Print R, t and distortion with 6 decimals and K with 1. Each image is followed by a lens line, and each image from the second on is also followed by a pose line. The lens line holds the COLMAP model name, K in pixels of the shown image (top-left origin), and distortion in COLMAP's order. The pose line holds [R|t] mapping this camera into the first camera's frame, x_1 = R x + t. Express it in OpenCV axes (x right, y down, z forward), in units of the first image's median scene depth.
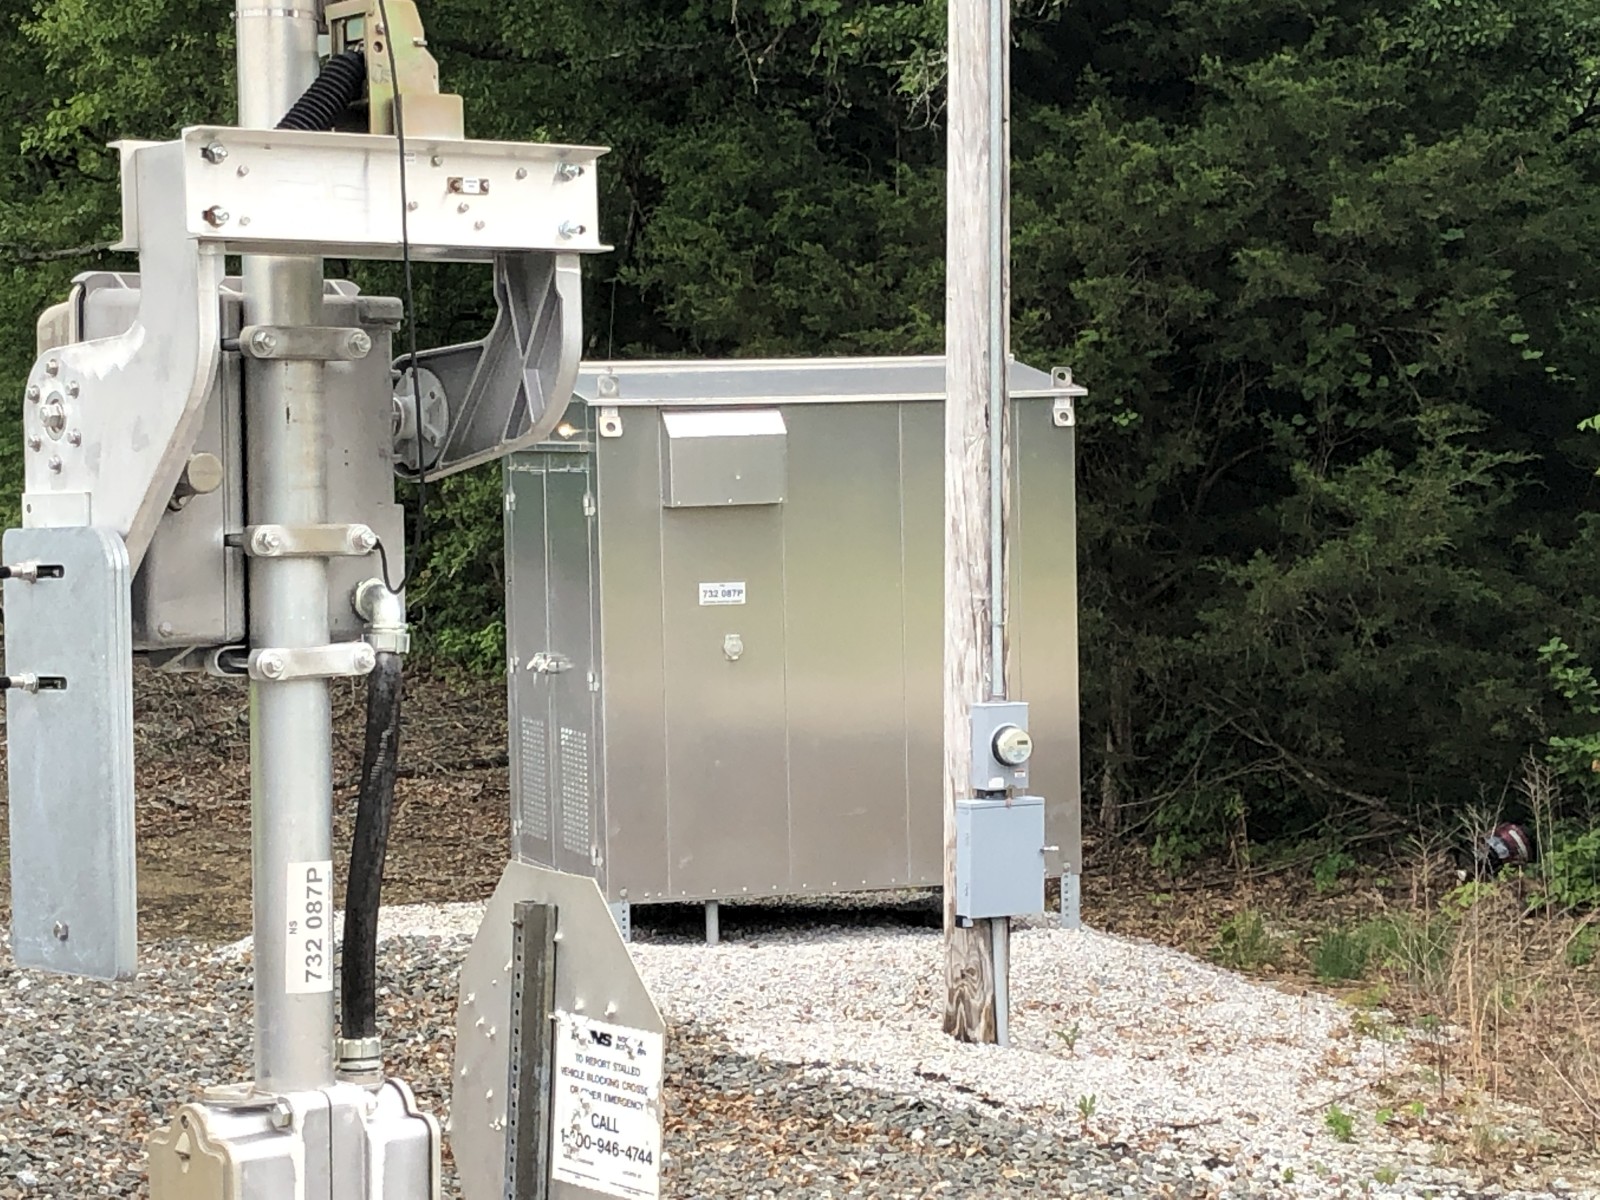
lens RADIAL K [[3943.9, 0, 800.6], [0, 3943.9, 599.2], [0, 0, 1]] dist [0.199037, 0.000000]
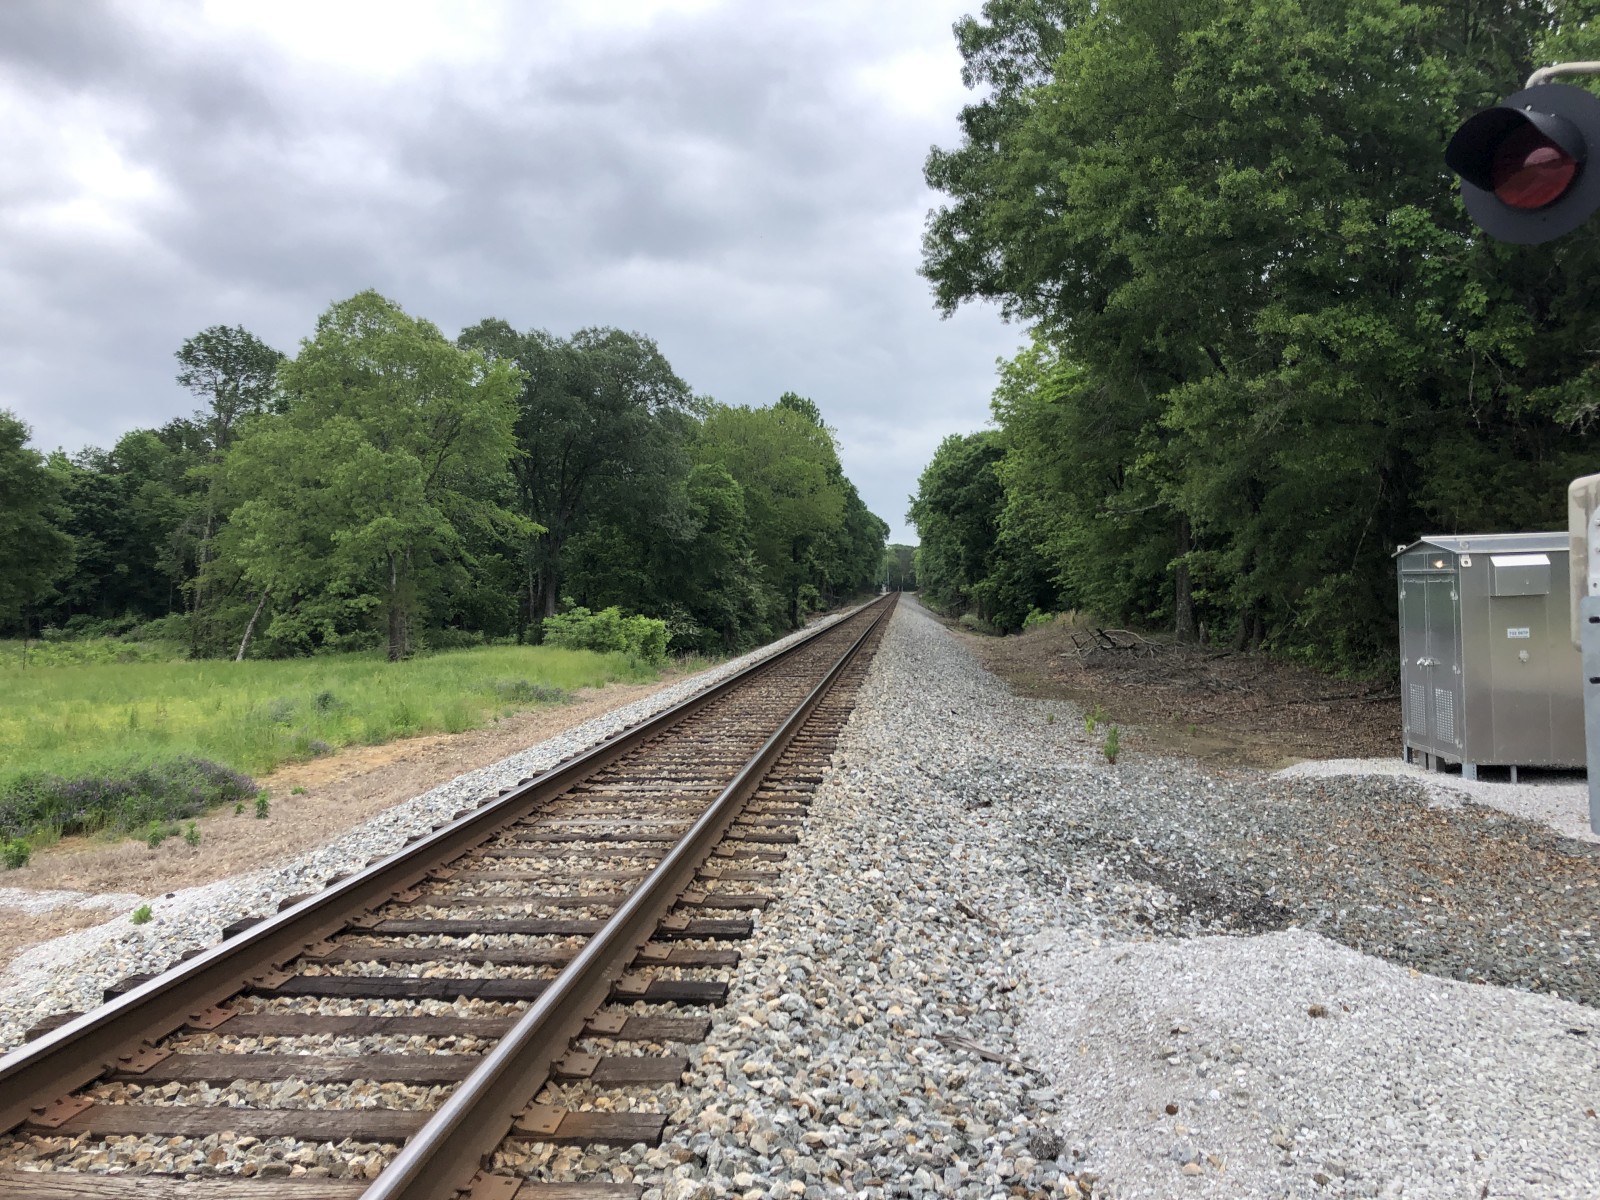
lens RADIAL K [[1338.8, 0, 794.7], [0, 1338.8, 589.1], [0, 0, 1]] dist [0.053128, -0.065987]
pose [[0.921328, -0.010599, -0.388641, -0.103026], [-0.002464, 0.999449, -0.033098, 0.000110], [0.388778, 0.031452, 0.920795, 0.096430]]
